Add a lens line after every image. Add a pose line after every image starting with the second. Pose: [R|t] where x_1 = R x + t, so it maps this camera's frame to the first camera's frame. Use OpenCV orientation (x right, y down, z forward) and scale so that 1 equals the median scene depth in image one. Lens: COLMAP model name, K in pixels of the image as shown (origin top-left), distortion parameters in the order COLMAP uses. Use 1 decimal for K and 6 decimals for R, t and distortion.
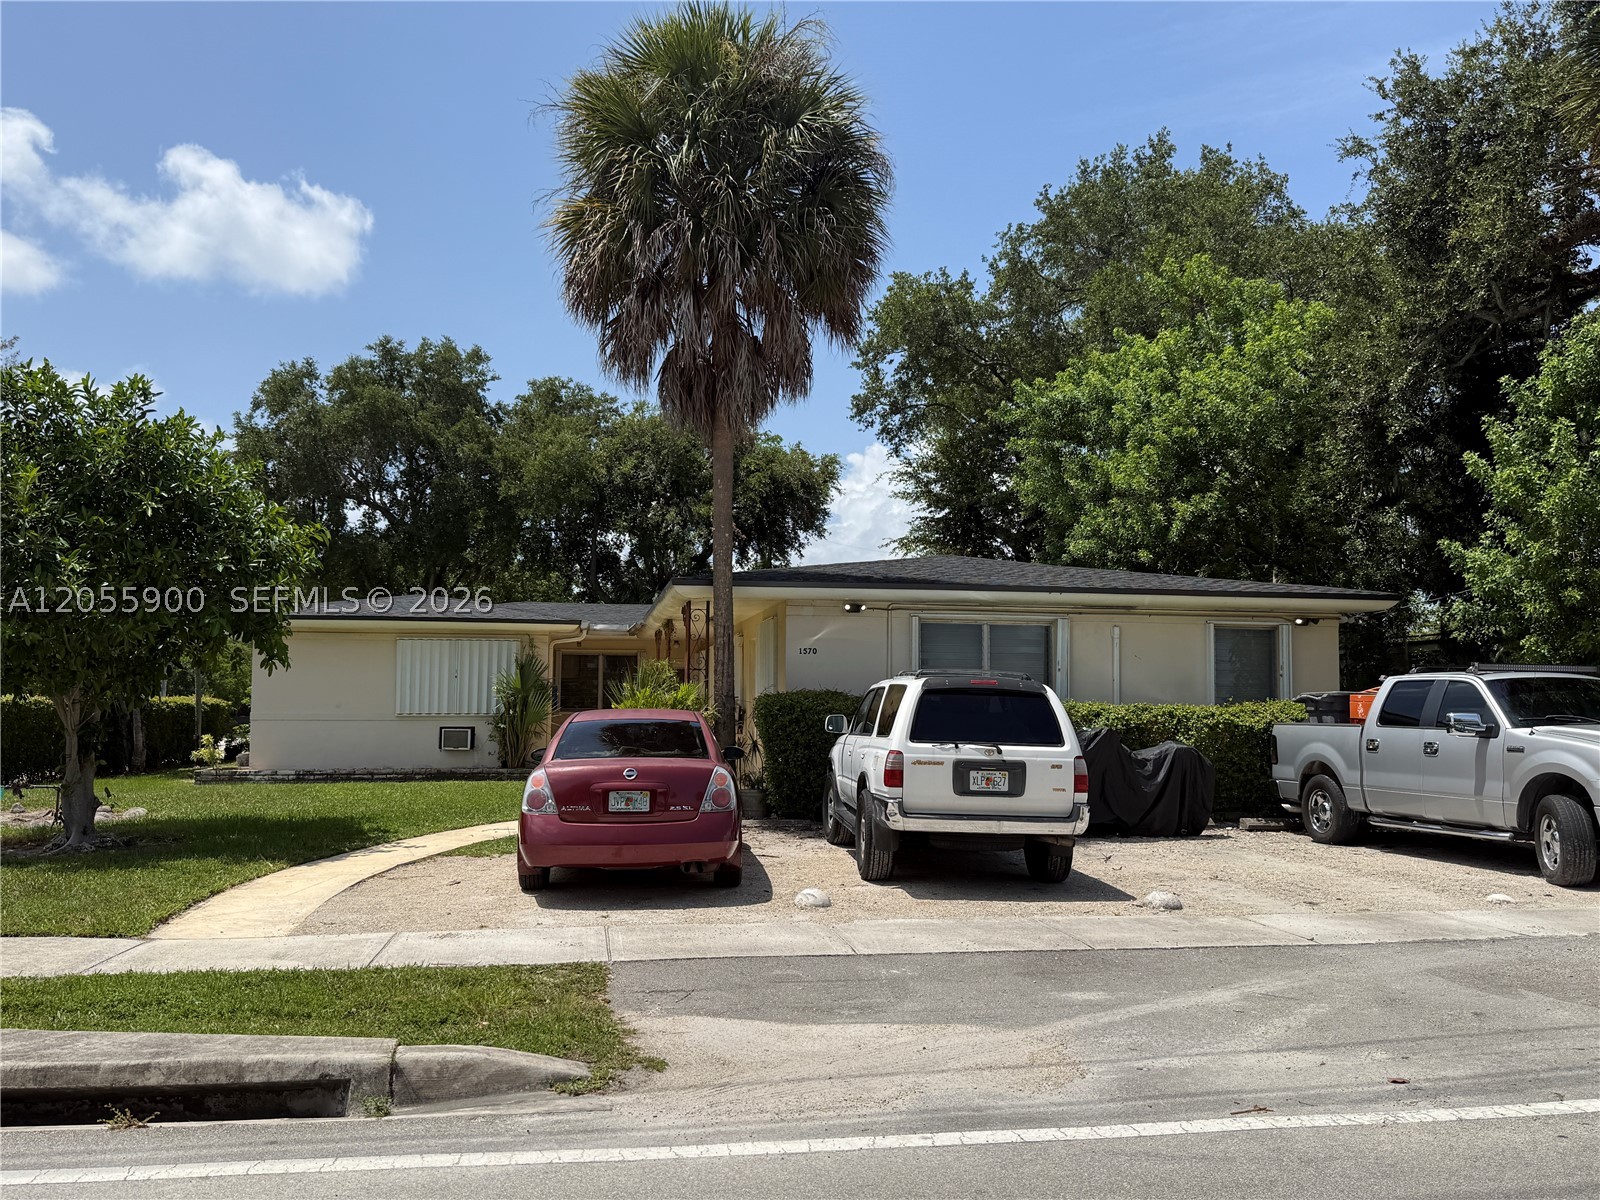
lens RADIAL K [[1328.9, 0, 790.6], [0, 1328.9, 597.1], [0, 0, 1]] dist [0.123589, -0.343963]
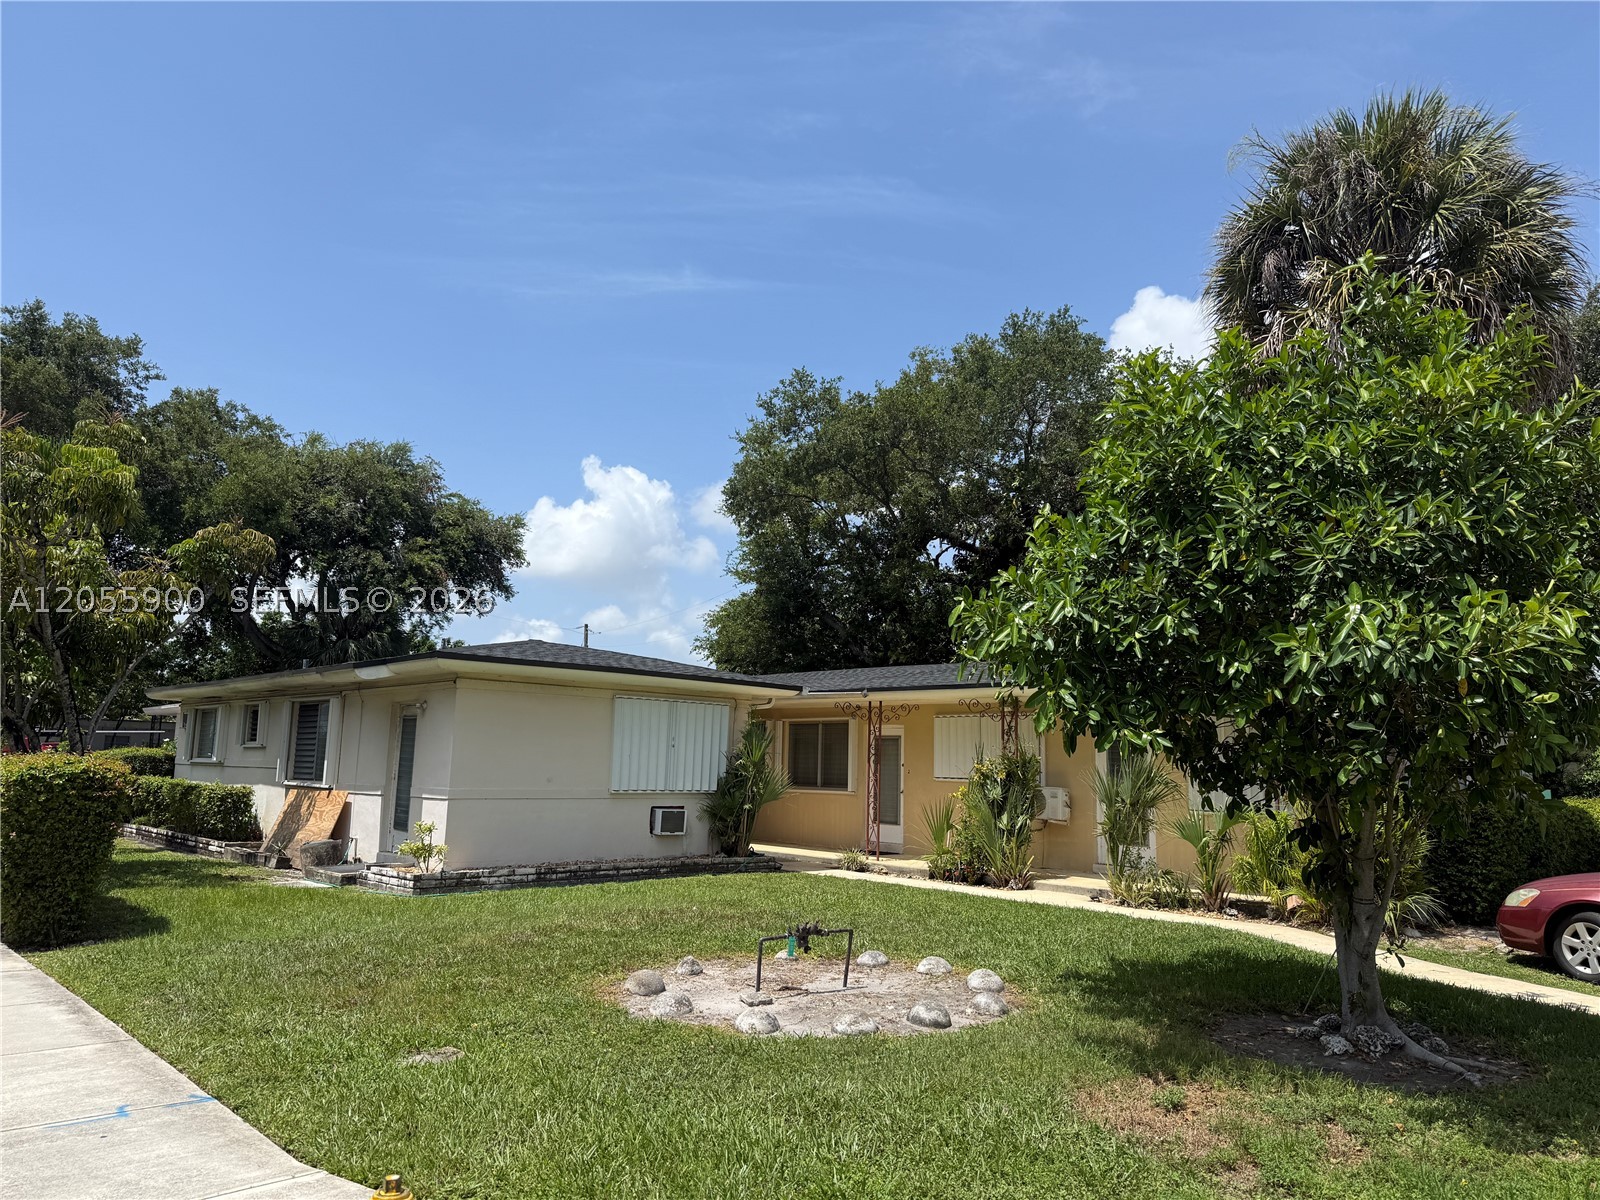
lens RADIAL K [[1124.6, 0, 800.0], [0, 1124.6, 600.0], [0, 0, 1]] dist [0.024509, -0.002379]
pose [[0.818129, 0.096786, 0.566831, -0.635197], [-0.059228, 0.994674, -0.084354, 0.025289], [-0.571977, 0.035440, 0.819504, 0.407302]]
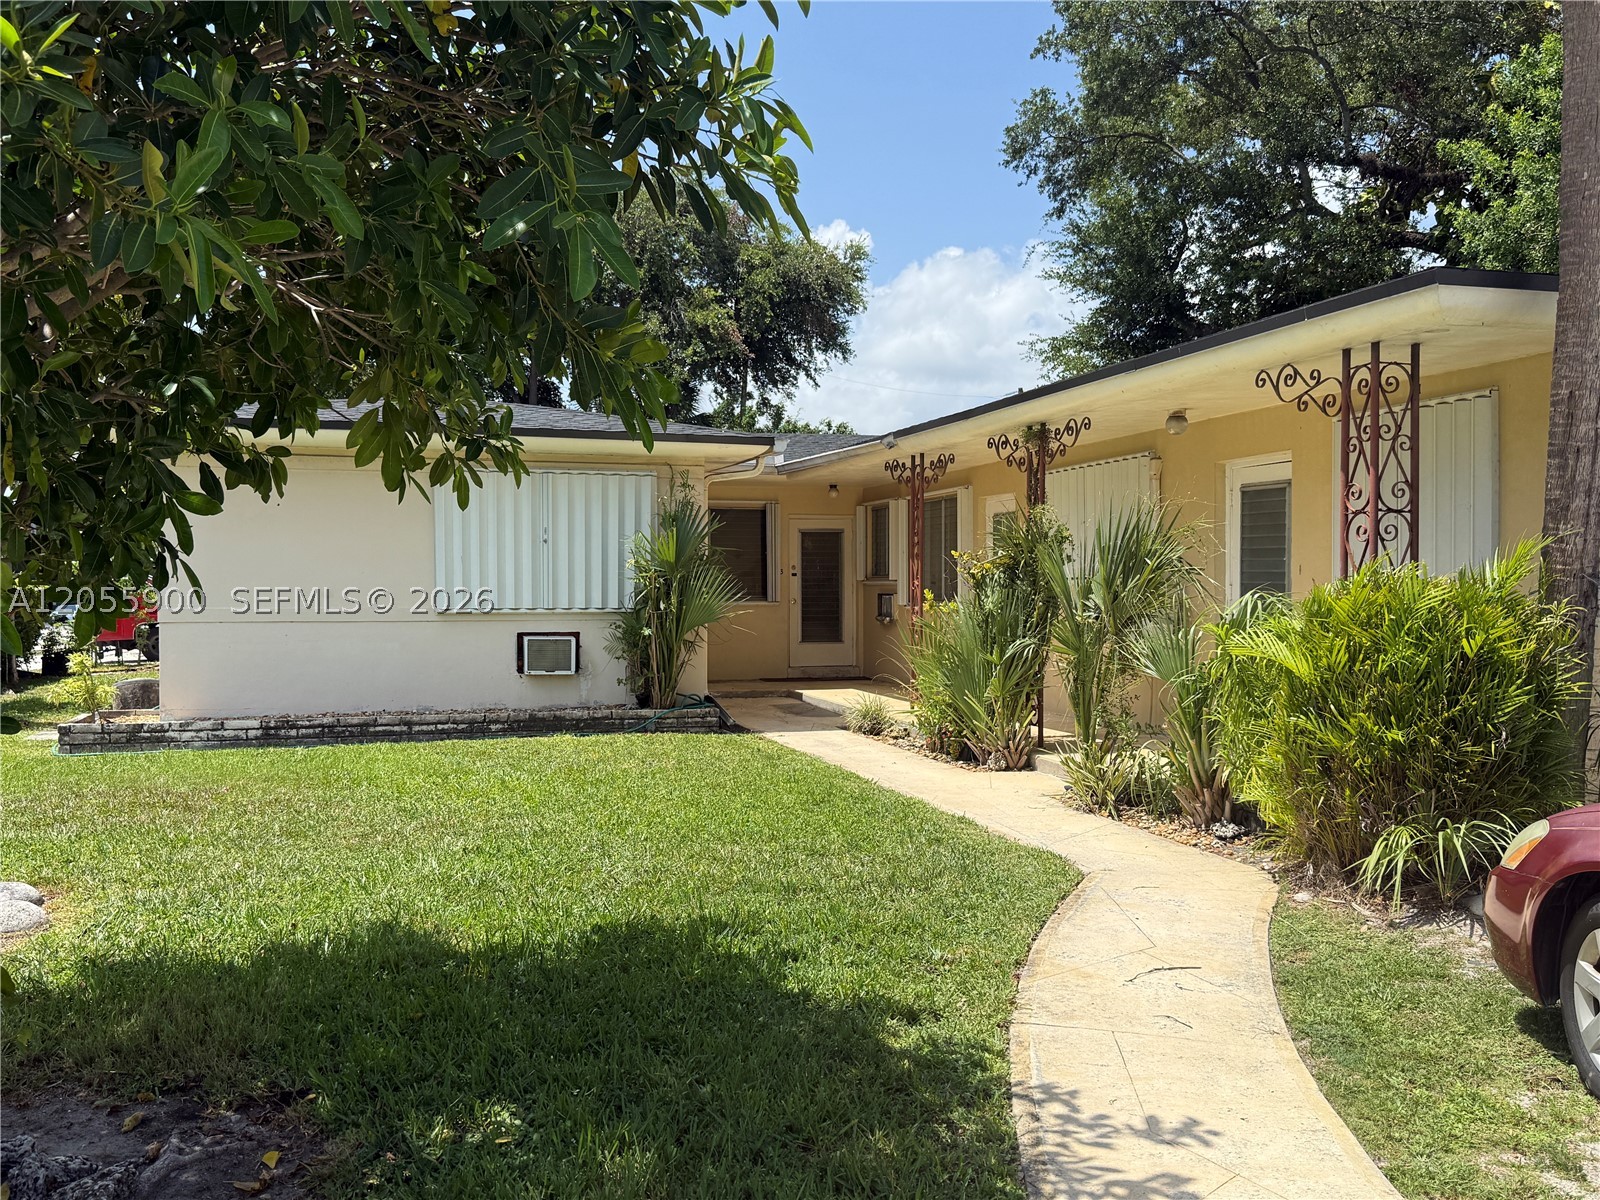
lens RADIAL K [[1484.7, 0, 800.0], [0, 1484.7, 600.0], [0, 0, 1]] dist [0.058387, -0.000829]
pose [[0.992230, -0.010665, 0.123960, -0.239747], [0.000553, 0.996687, 0.081329, 0.037037], [-0.124417, -0.080629, 0.988949, 0.420316]]
